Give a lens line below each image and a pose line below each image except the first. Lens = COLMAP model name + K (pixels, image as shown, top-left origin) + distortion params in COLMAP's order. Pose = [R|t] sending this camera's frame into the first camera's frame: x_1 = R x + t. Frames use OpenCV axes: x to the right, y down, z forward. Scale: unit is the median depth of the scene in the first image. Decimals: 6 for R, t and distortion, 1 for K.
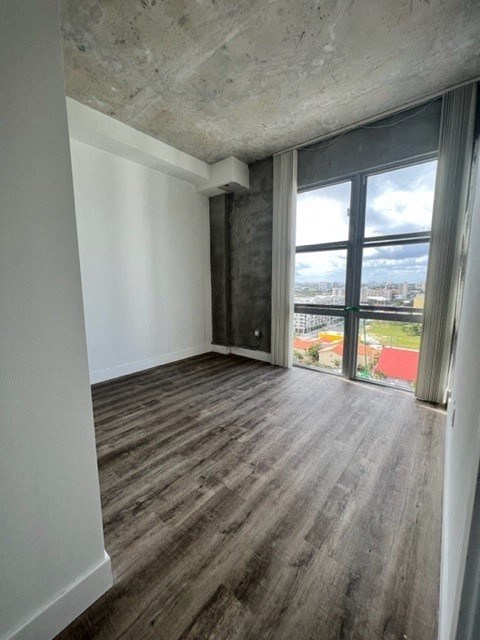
lens RADIAL K [[256.8, 0, 240.0], [0, 256.8, 320.0], [0, 0, 1]] dist [0.000547, -0.000067]
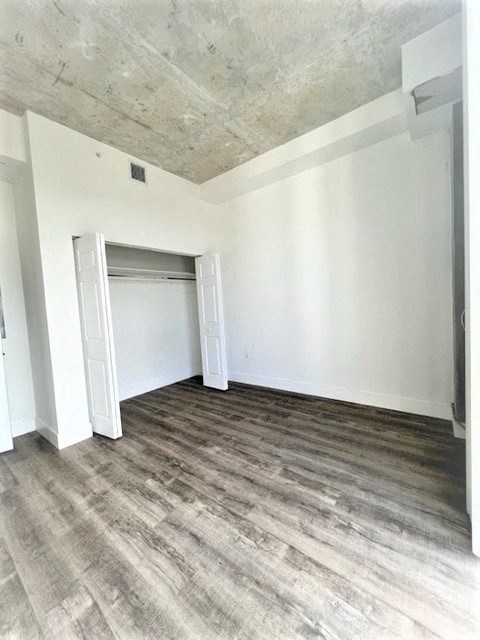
lens RADIAL K [[256.8, 0, 240.0], [0, 256.8, 320.0], [0, 0, 1]] dist [0.000547, -0.000067]
pose [[0.027615, 0.060374, -0.997794, 0.702393], [-0.081218, 0.995010, 0.057957, -0.138827], [0.996314, 0.079438, 0.032381, 0.993671]]
